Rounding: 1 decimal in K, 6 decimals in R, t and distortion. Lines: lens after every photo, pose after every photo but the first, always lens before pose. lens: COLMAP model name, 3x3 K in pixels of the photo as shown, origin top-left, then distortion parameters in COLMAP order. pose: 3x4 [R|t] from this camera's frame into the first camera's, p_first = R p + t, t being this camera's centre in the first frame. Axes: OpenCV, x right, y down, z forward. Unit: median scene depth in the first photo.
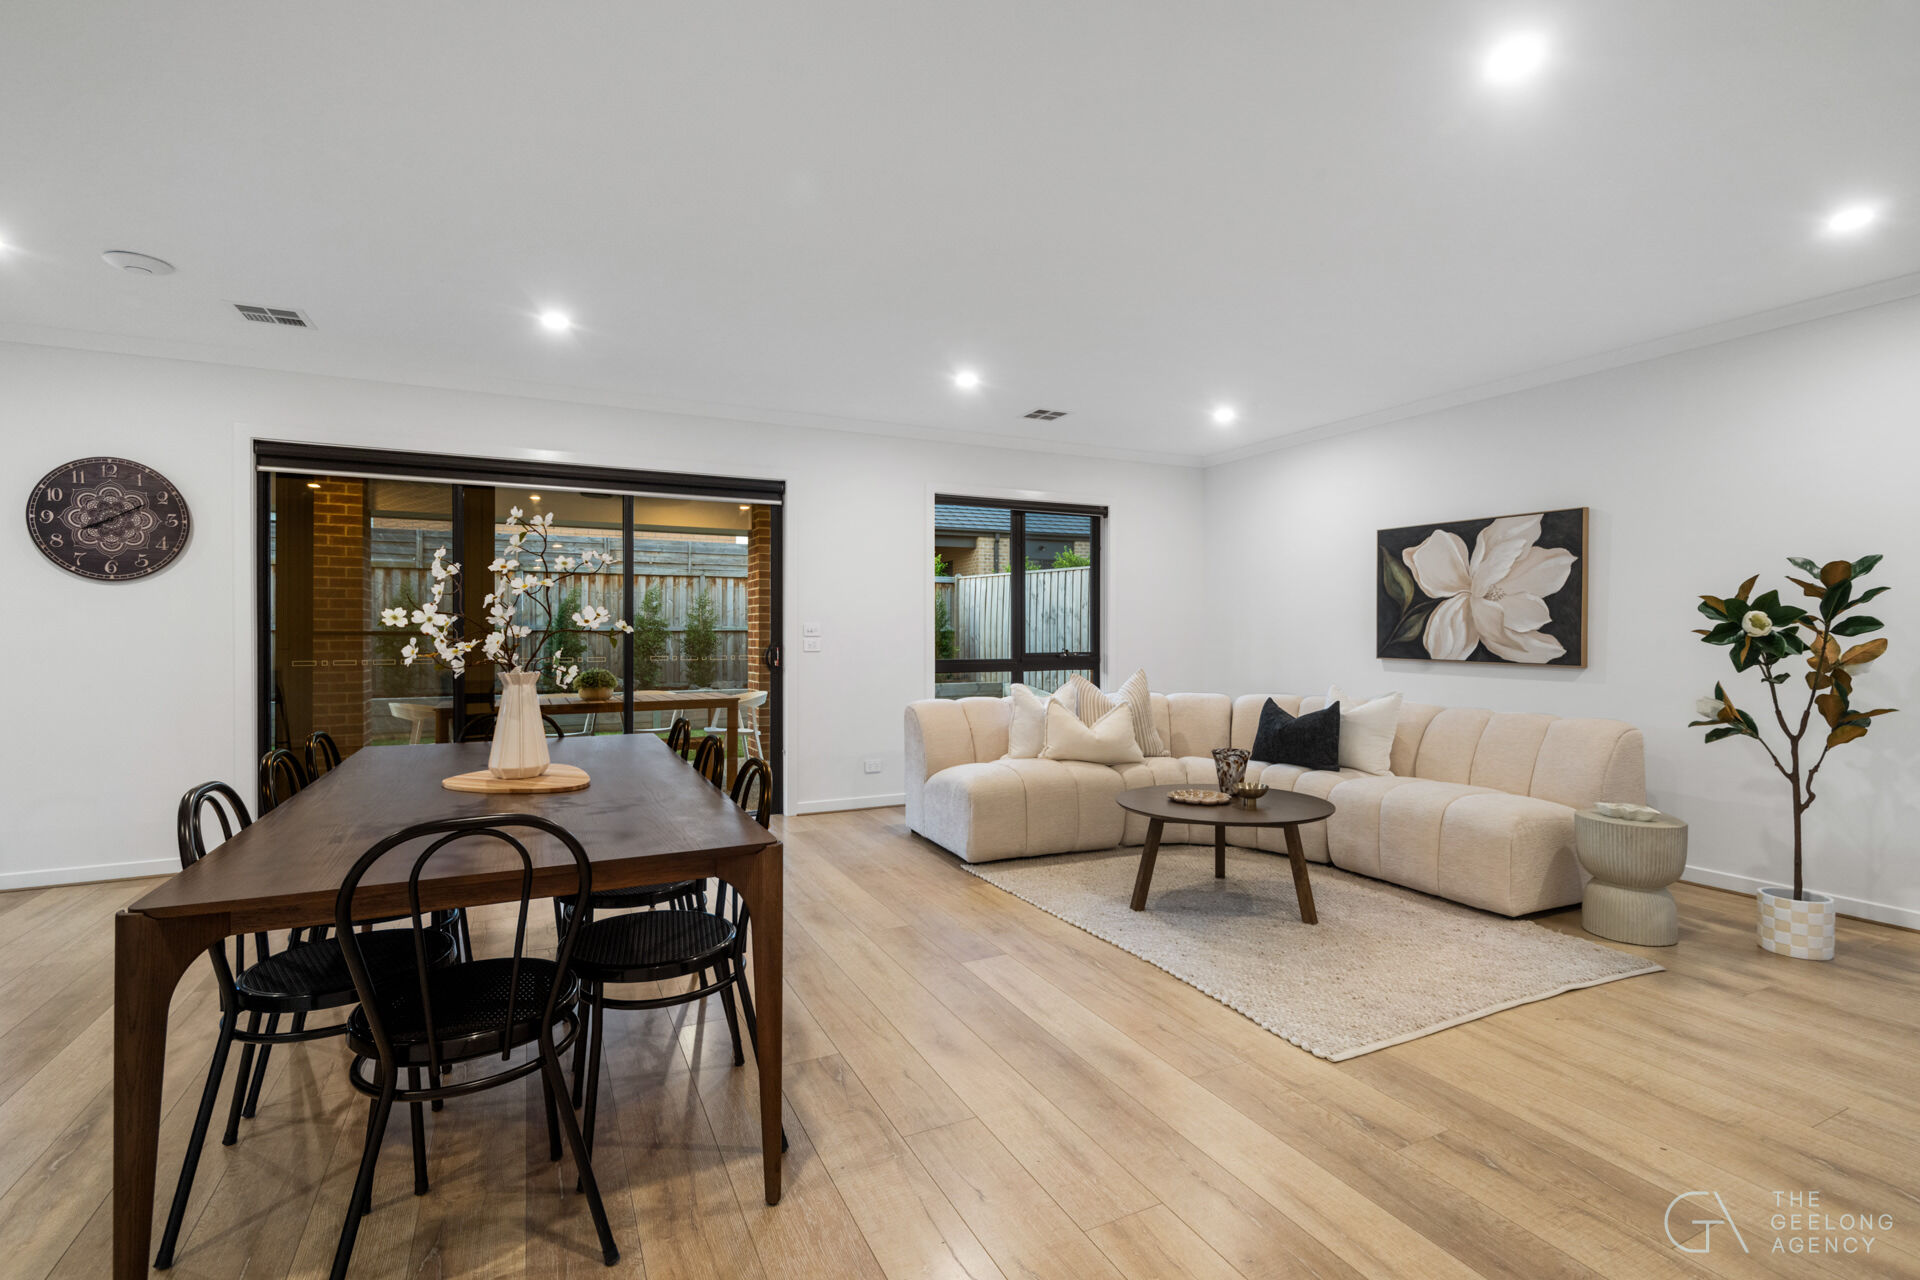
lens RADIAL K [[880.6, 0, 966.3], [0, 880.6, 641.5], [0, 0, 1]] dist [-0.003108, -0.000872]
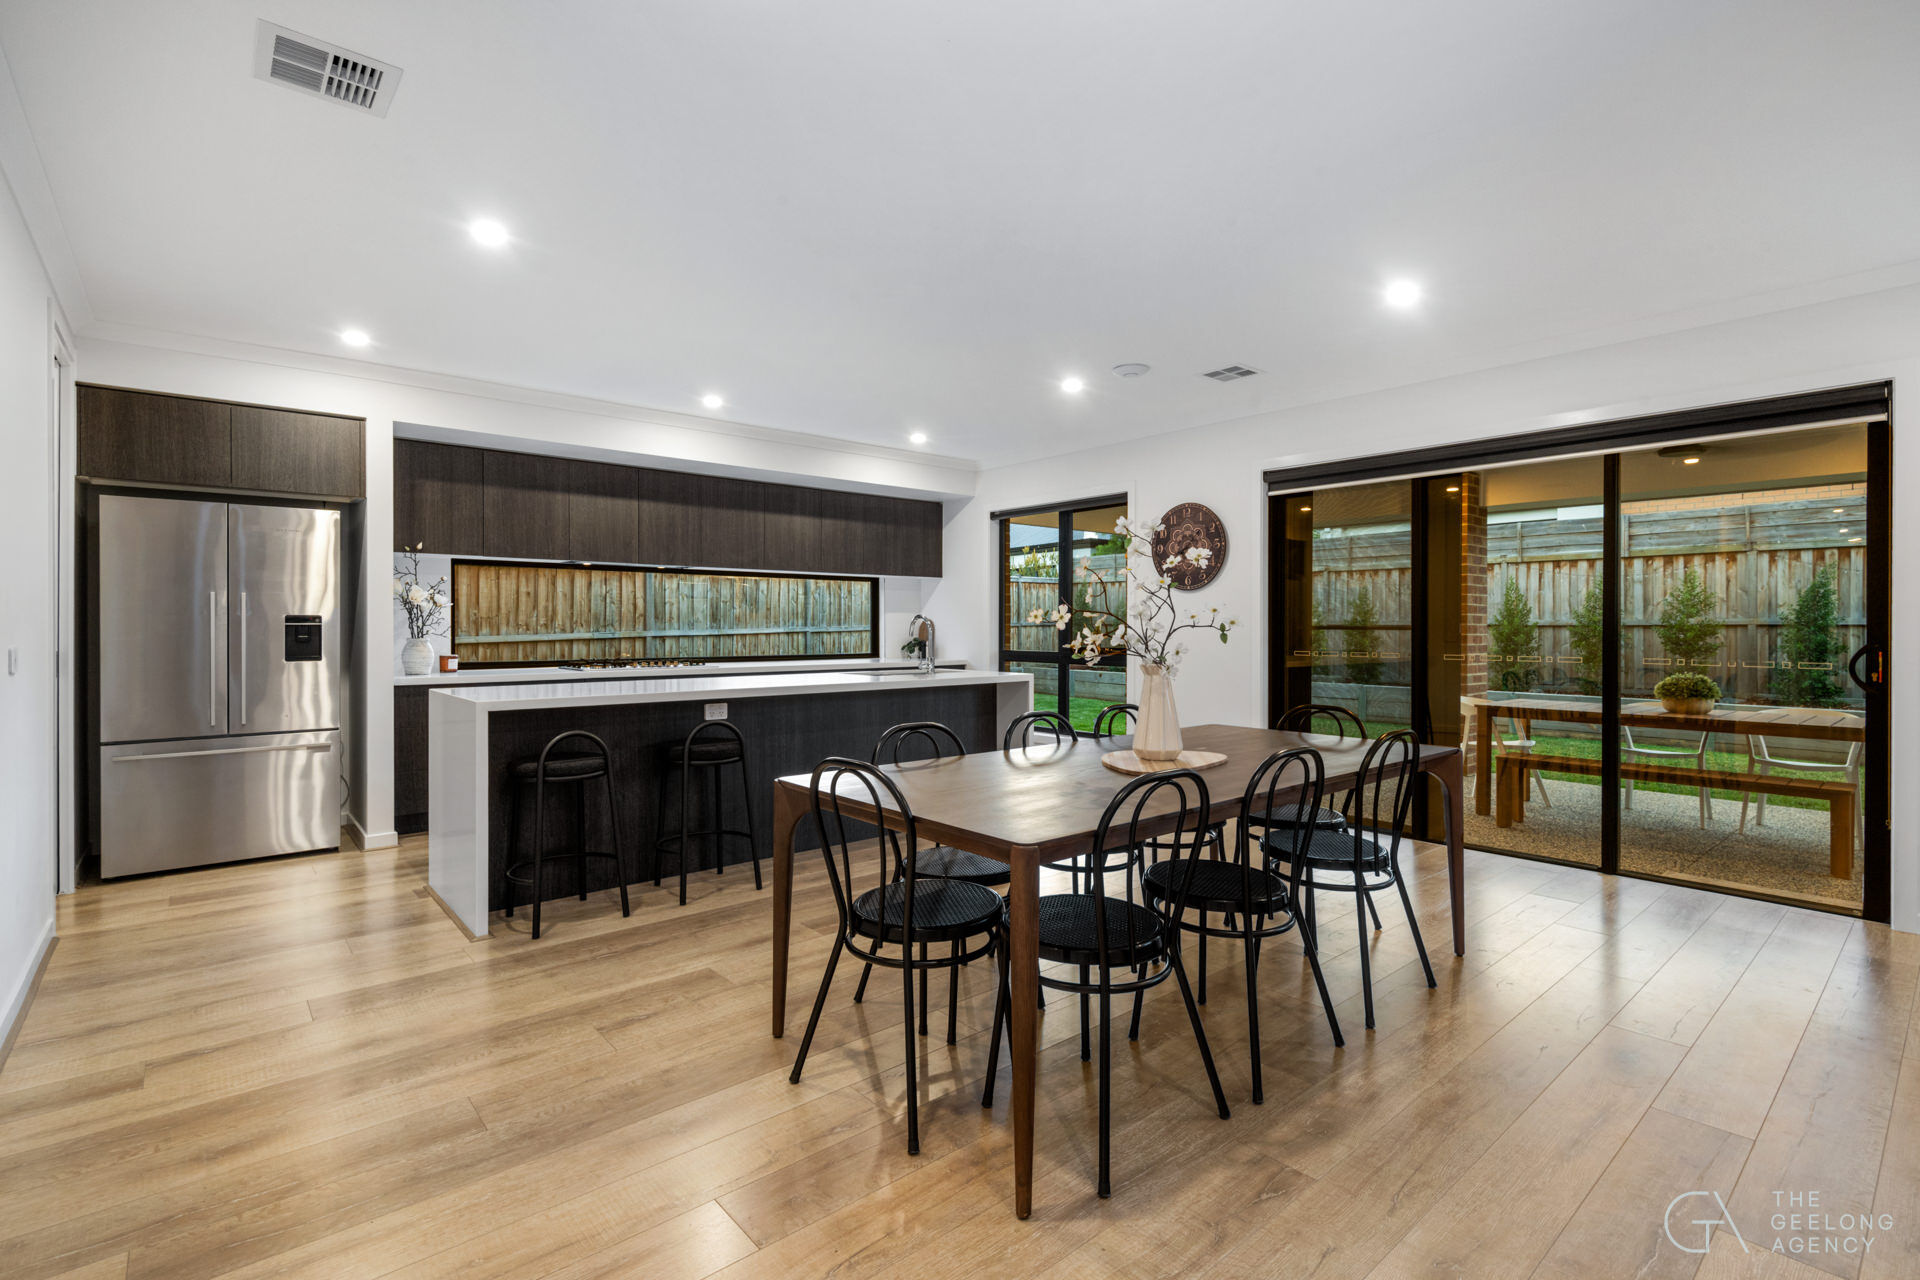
lens RADIAL K [[880.6, 0, 965.0], [0, 880.6, 627.3], [0, 0, 1]] dist [-0.003108, -0.000872]
pose [[0.250180, -0.000944, -0.968199, 0.296390], [-0.009489, 0.999949, -0.003427, -0.002021], [0.968153, 0.010044, 0.250158, 0.295195]]
